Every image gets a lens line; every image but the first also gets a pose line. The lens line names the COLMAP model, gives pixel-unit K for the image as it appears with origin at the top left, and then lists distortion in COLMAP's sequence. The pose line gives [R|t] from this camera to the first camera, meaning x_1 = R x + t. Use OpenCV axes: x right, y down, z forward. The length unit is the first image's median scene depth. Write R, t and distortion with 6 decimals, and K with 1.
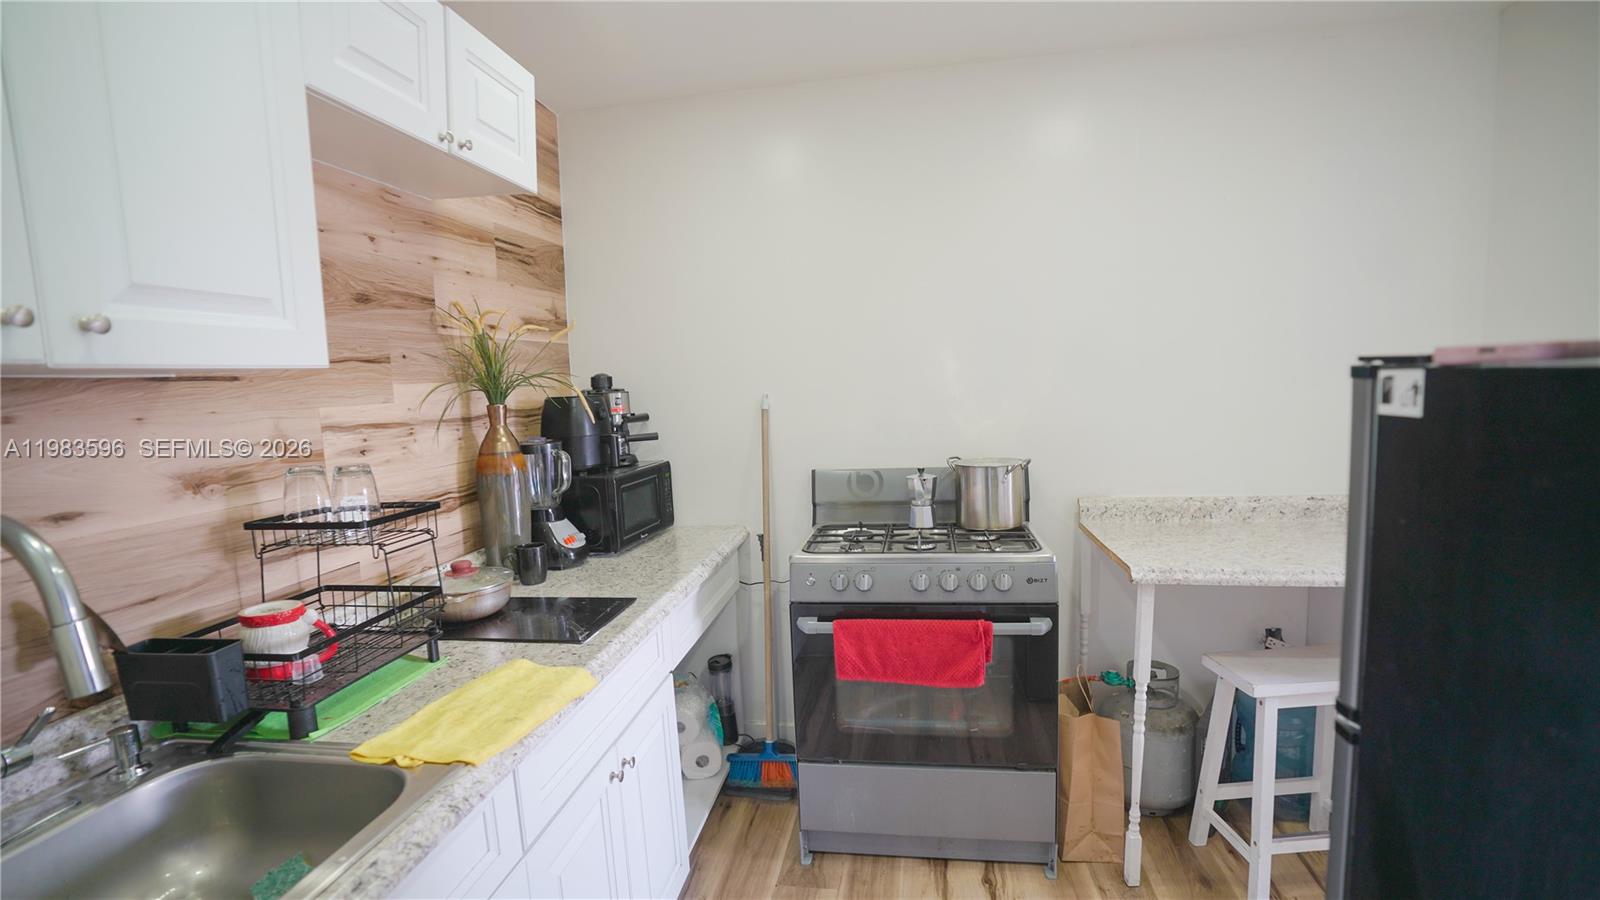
lens RADIAL K [[733.2, 0, 797.1], [0, 733.2, 461.9], [0, 0, 1]] dist [-0.042052, 0.002197]
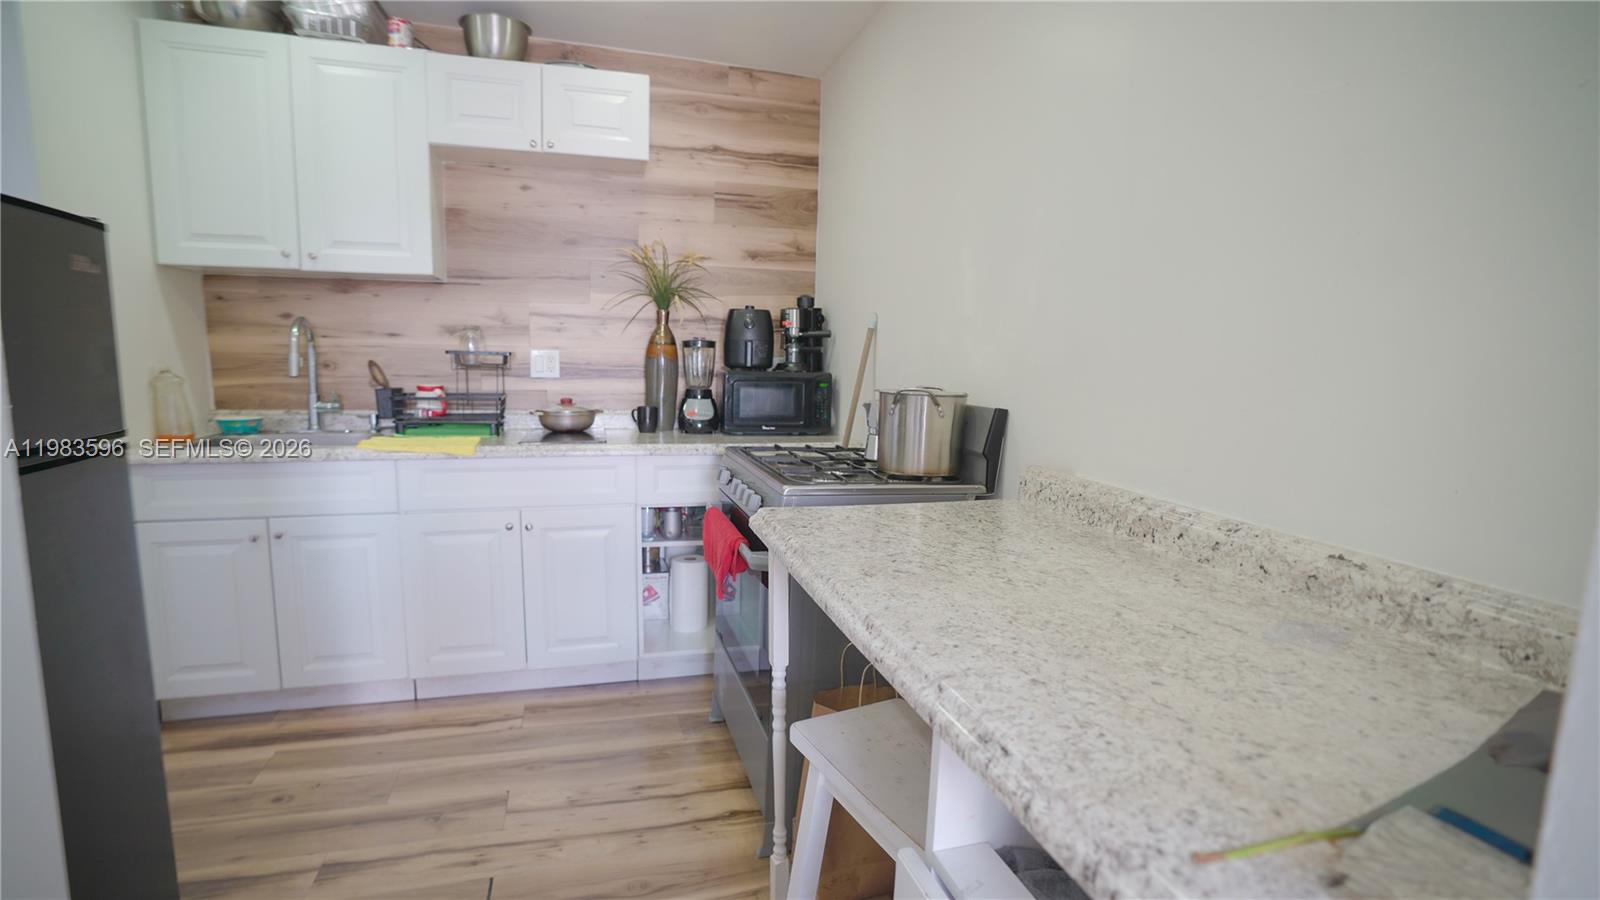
lens RADIAL K [[733.2, 0, 795.9], [0, 733.2, 447.4], [0, 0, 1]] dist [-0.042052, 0.002197]
pose [[0.435820, 0.168245, -0.884169, 0.944798], [-0.140990, 0.983007, 0.117556, -0.016485], [0.888922, 0.073425, 0.452135, 0.535572]]
